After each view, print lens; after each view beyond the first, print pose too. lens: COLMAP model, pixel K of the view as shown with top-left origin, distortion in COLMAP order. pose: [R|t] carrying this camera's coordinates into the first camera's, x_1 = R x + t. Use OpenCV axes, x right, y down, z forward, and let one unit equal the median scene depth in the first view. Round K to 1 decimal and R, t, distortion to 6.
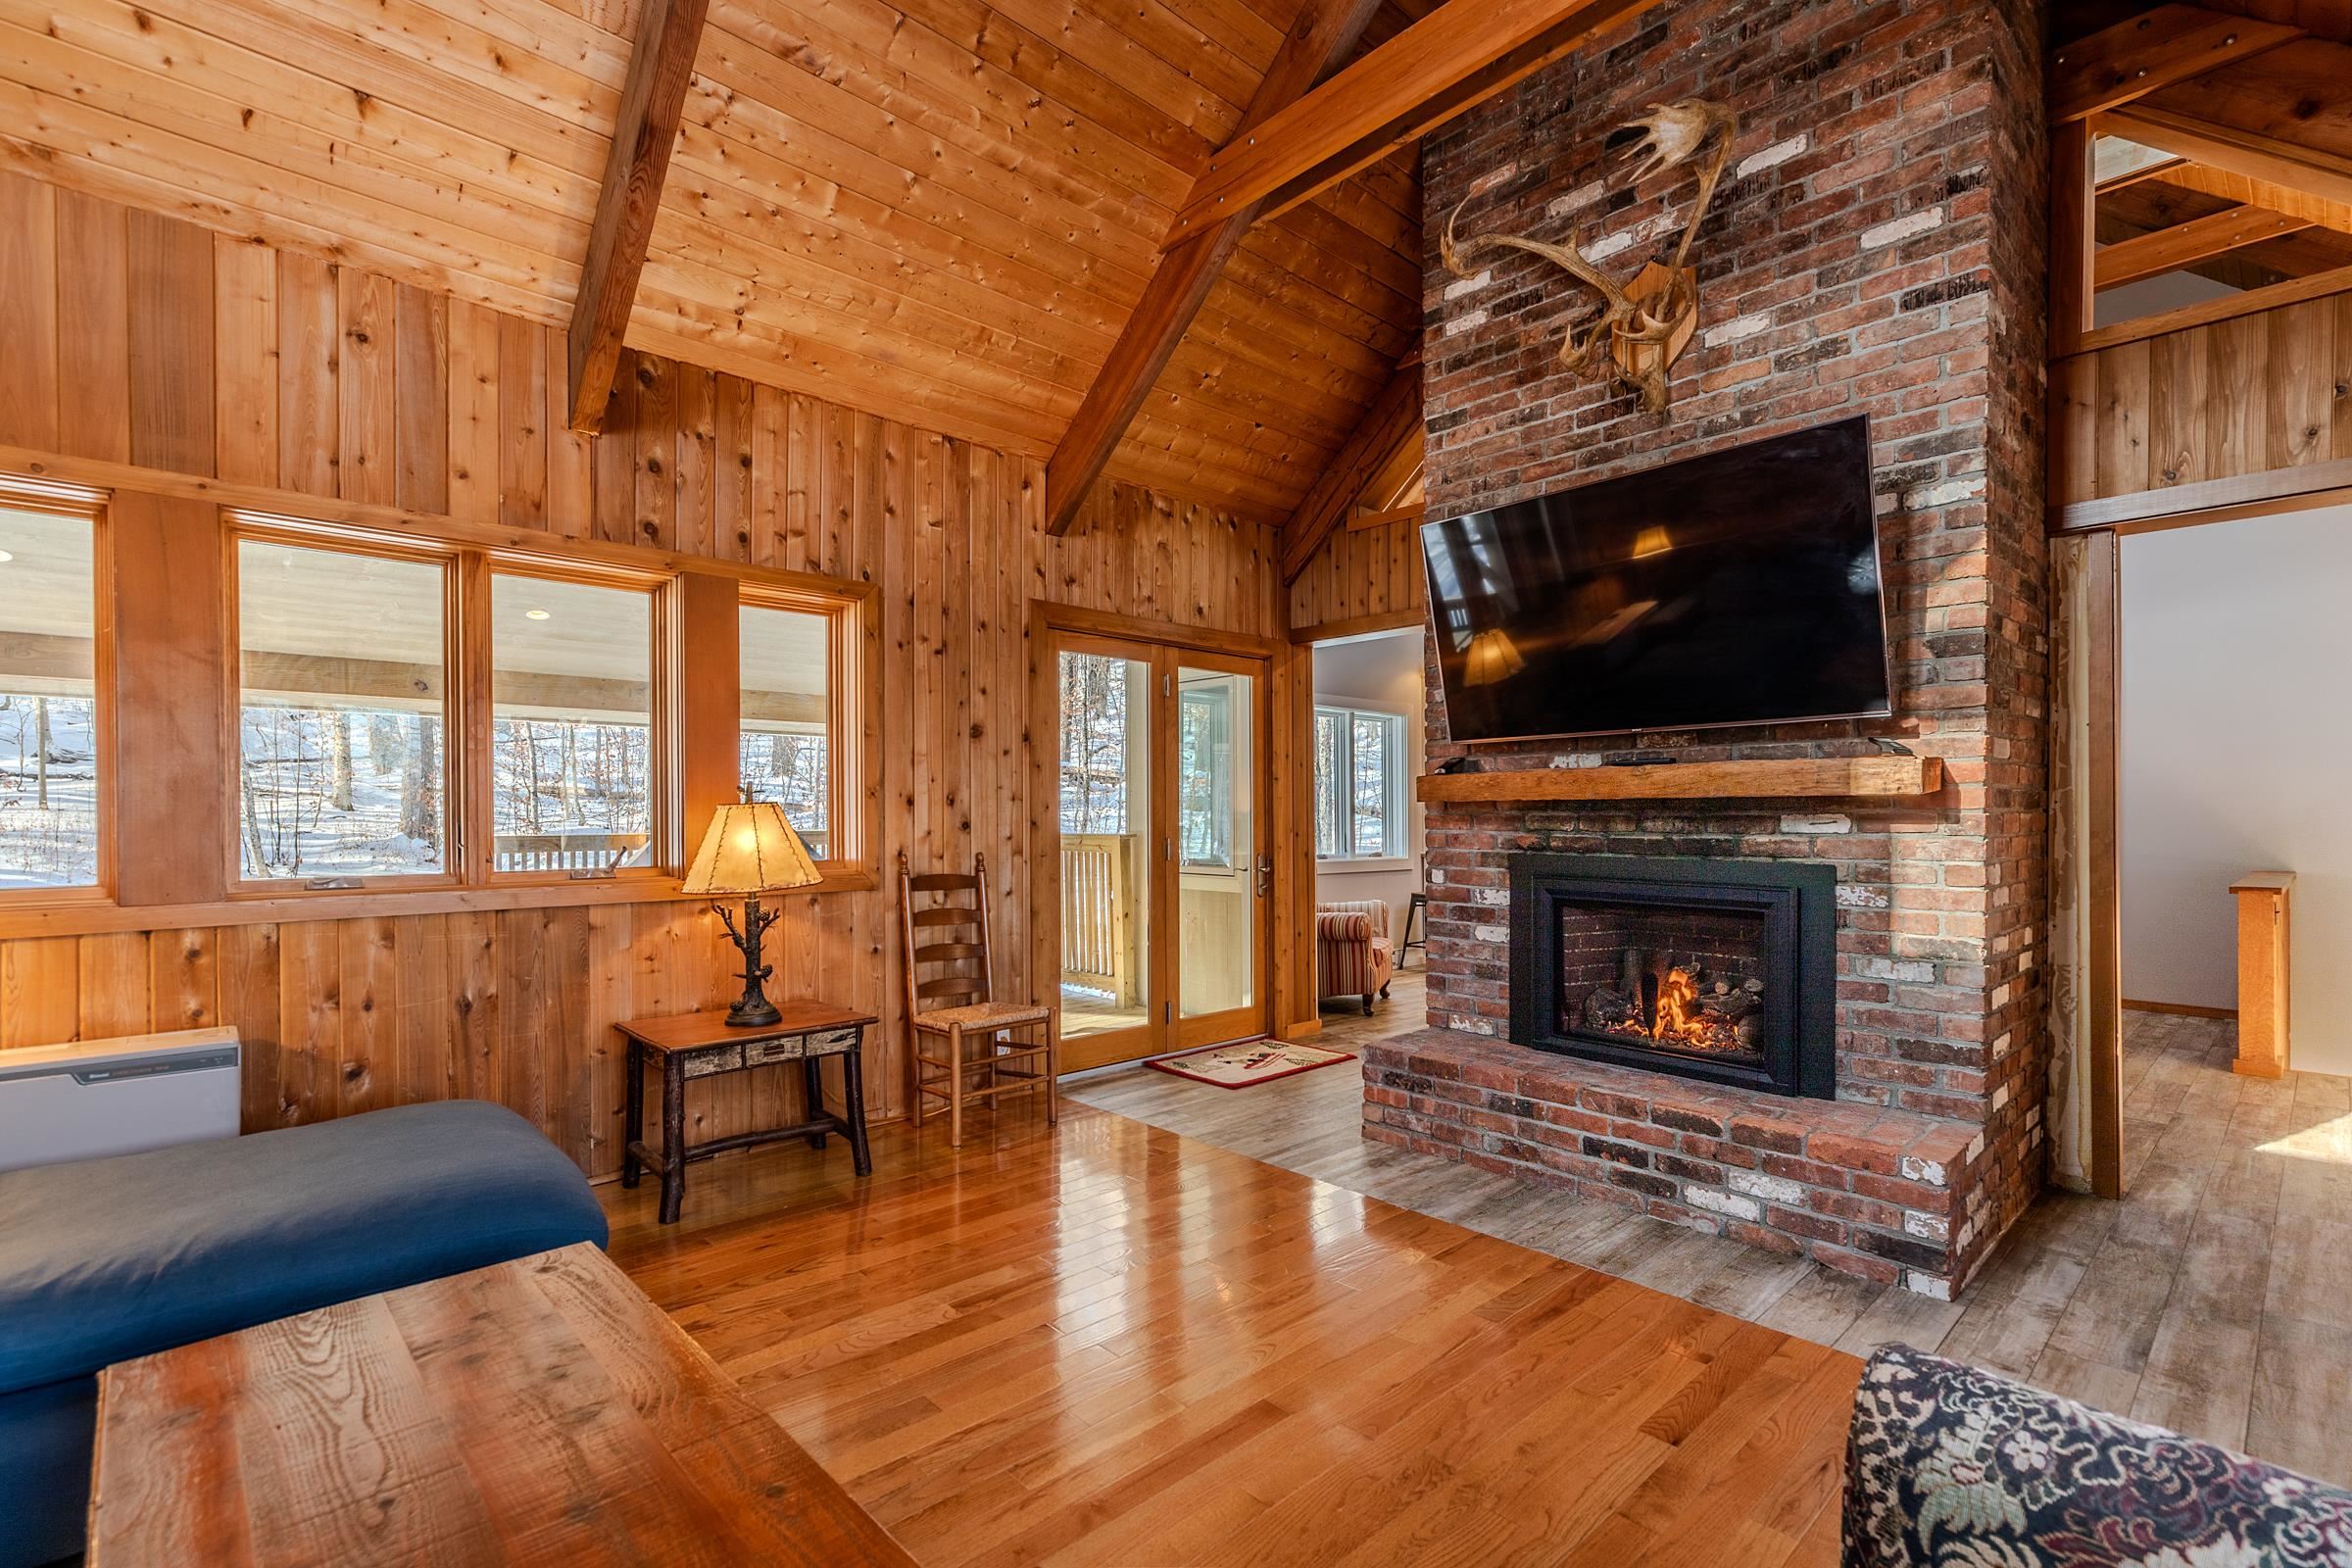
lens RADIAL K [[1070.6, 0, 1184.0], [0, 1070.6, 826.7], [0, 0, 1]] dist [-0.000878, -0.000172]
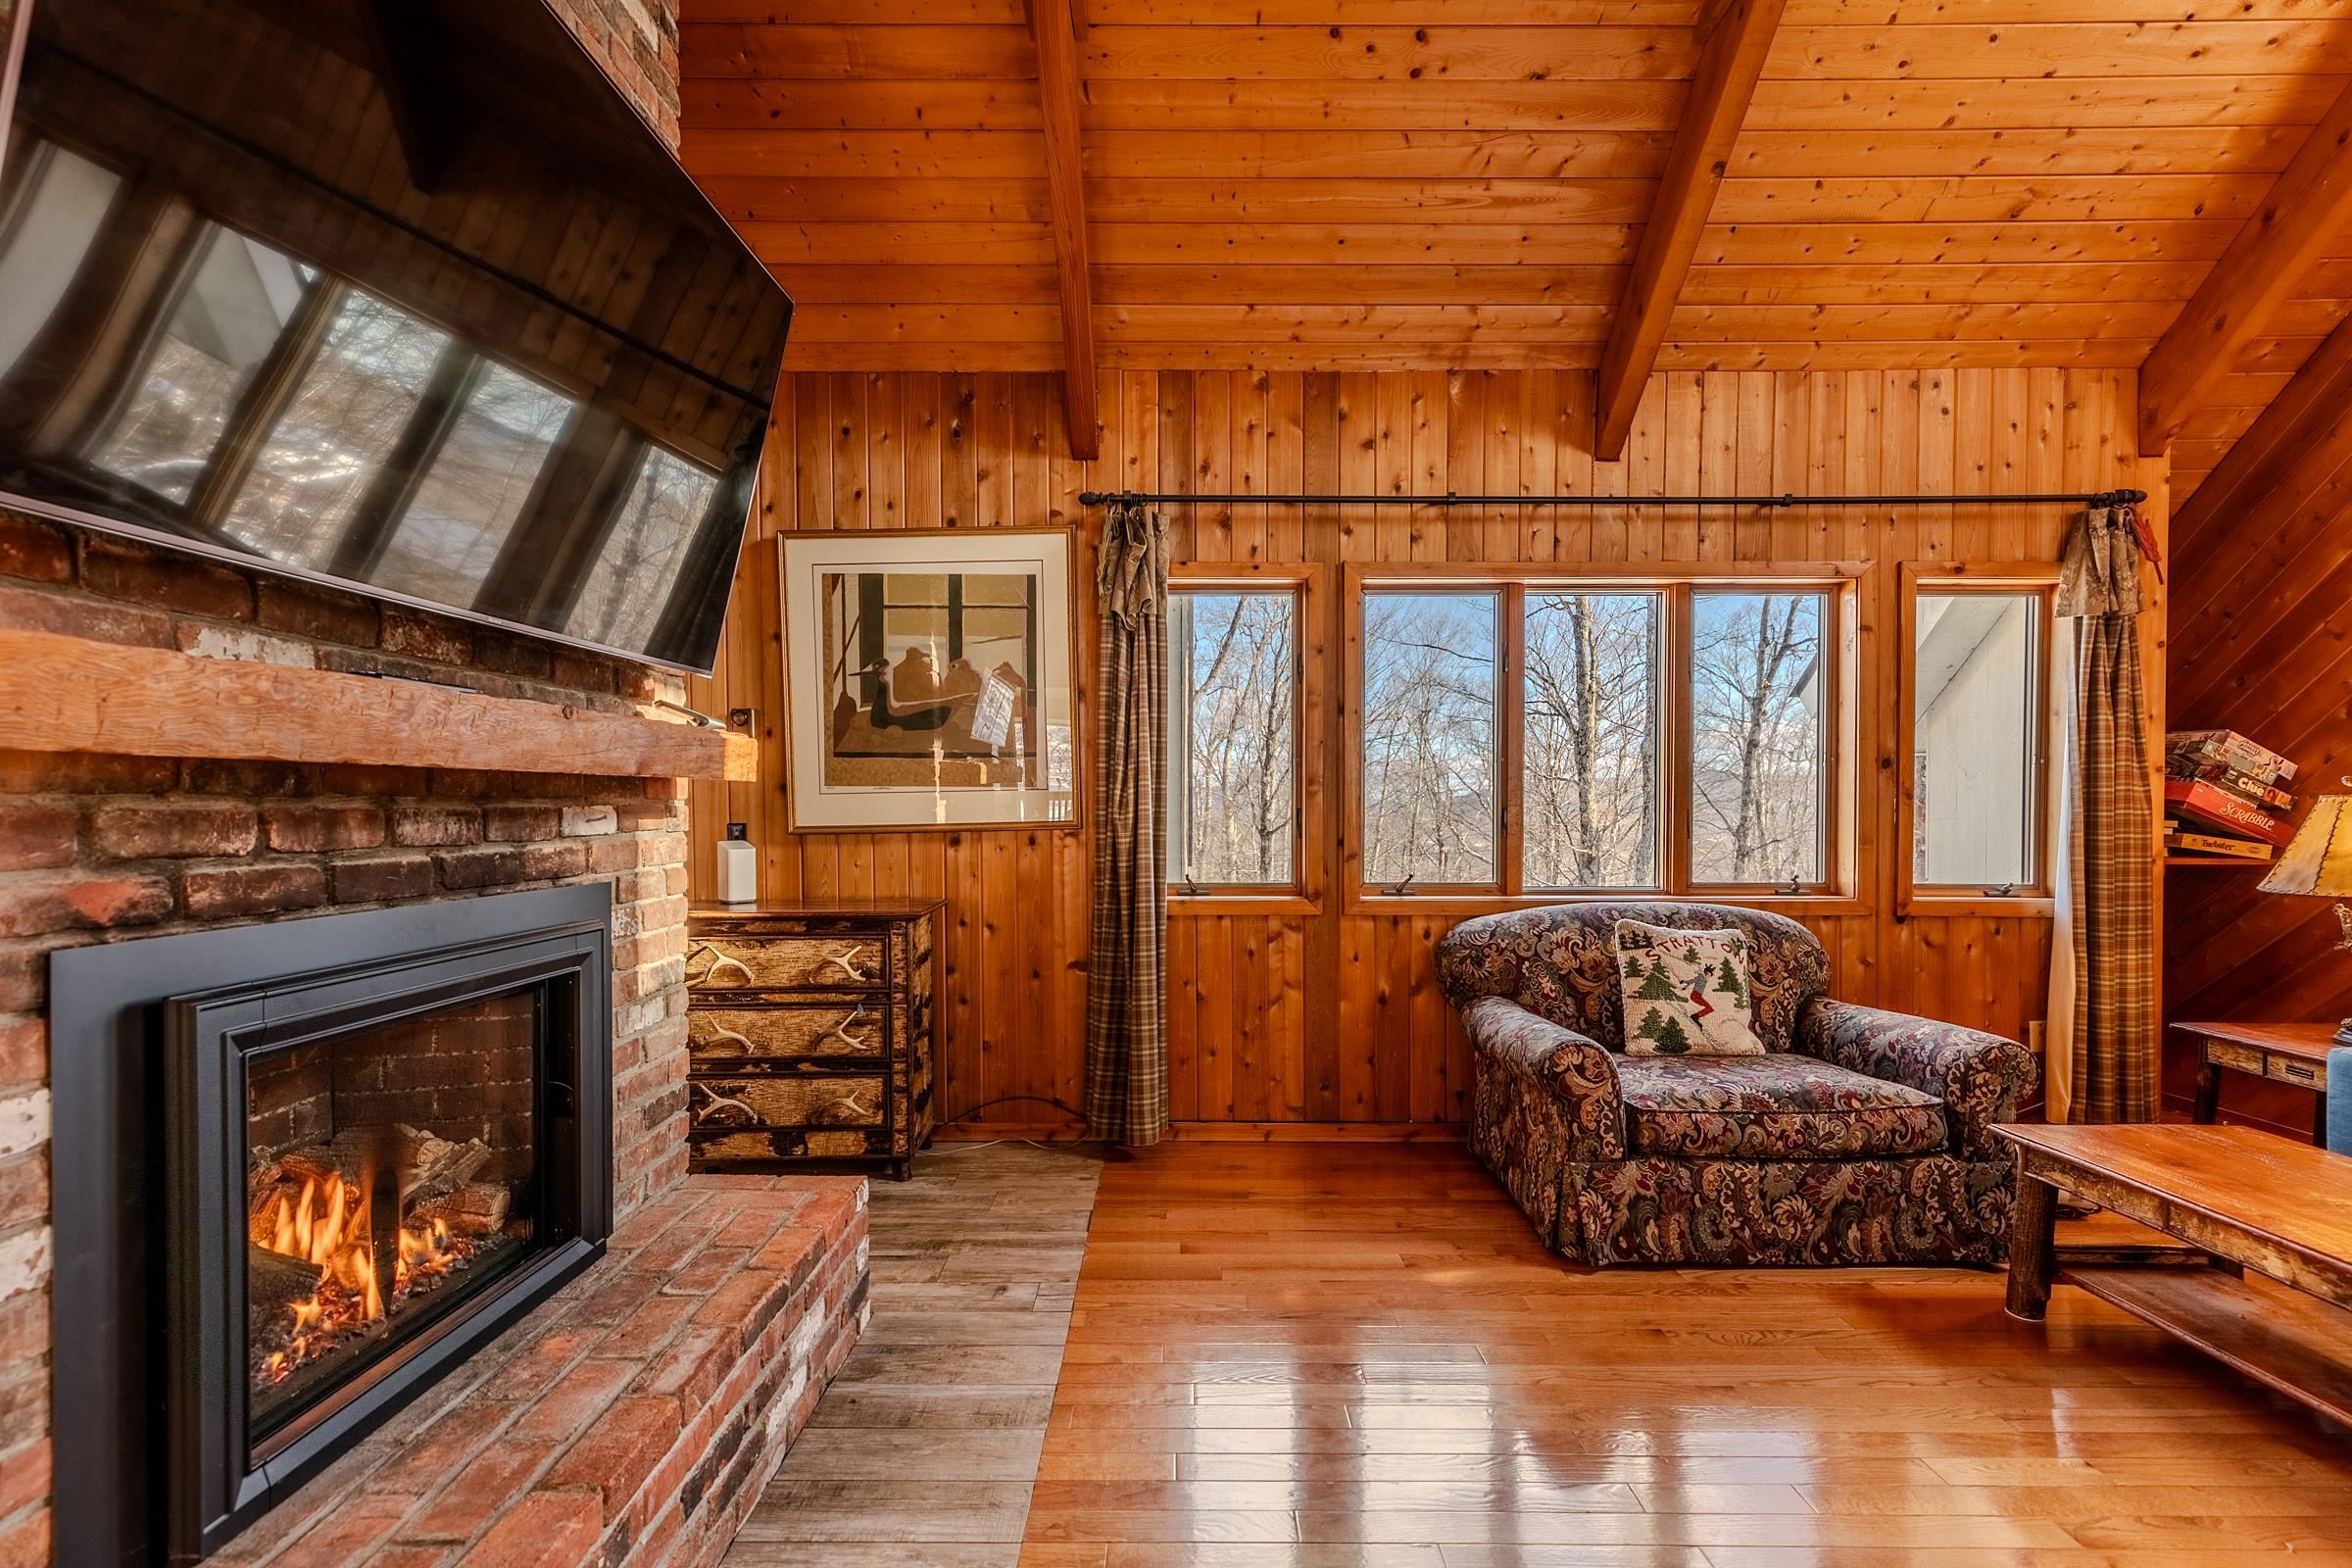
lens RADIAL K [[1051.4, 0, 1177.2], [0, 1051.4, 799.8], [0, 0, 1]] dist [0.000336, 0.000043]
pose [[-0.724510, 0.001301, 0.689263, -0.094567], [0.003769, 0.999991, 0.002074, -0.014014], [-0.689254, 0.004100, -0.724508, 1.095239]]
